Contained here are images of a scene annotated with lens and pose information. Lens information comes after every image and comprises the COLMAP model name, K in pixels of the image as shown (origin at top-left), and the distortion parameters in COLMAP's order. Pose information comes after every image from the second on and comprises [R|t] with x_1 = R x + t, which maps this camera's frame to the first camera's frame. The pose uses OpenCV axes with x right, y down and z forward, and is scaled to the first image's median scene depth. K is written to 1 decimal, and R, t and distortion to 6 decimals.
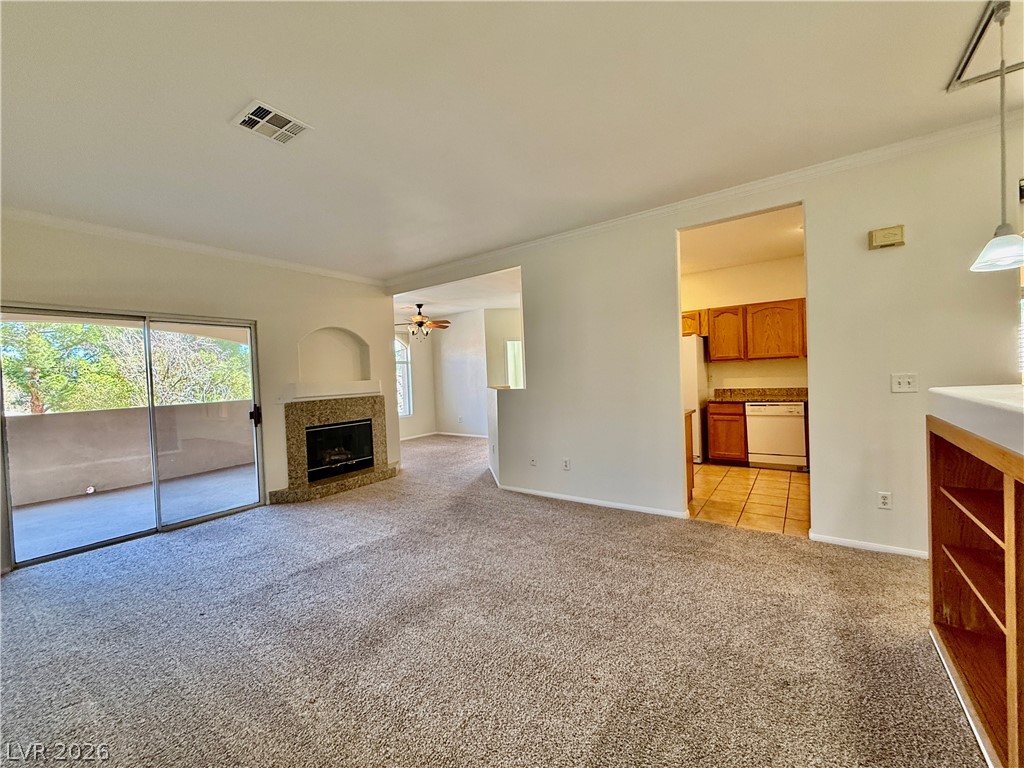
lens RADIAL K [[407.5, 0, 507.9], [0, 407.5, 386.0], [0, 0, 1]] dist [-0.003618, -0.000188]
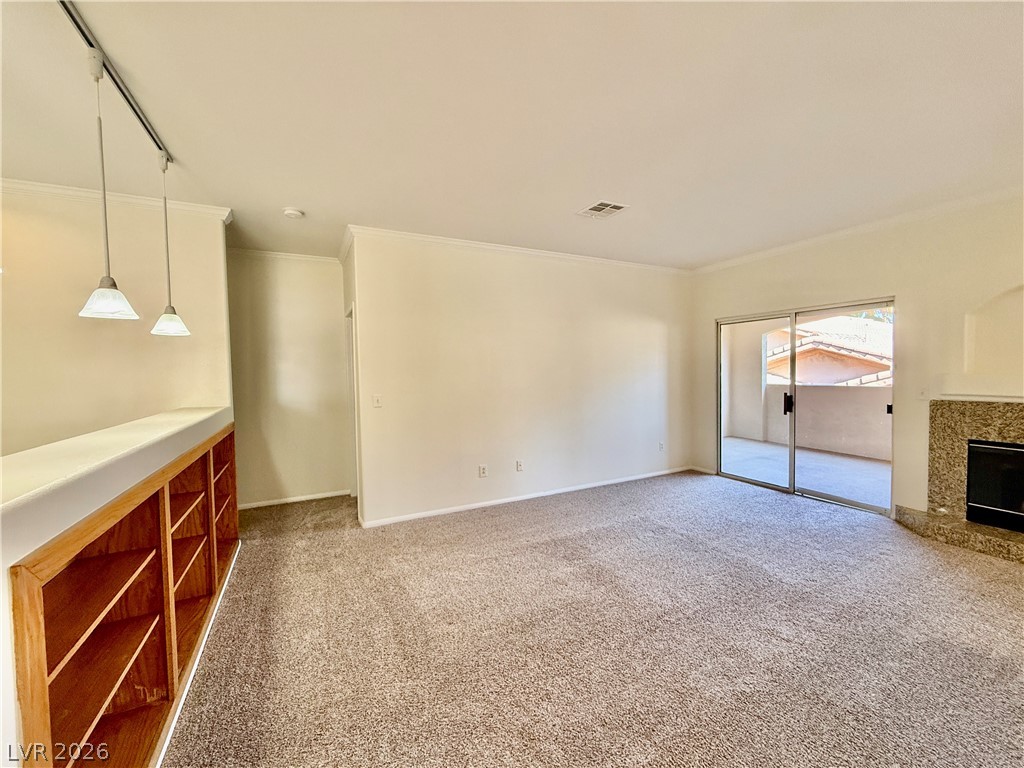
lens RADIAL K [[407.5, 0, 508.1], [0, 407.5, 382.4], [0, 0, 1]] dist [-0.003618, -0.000188]
pose [[-0.459628, 0.079695, -0.884529, 0.460885], [0.016196, 0.996552, 0.081372, -0.062616], [0.887964, 0.023075, -0.459334, 0.646943]]
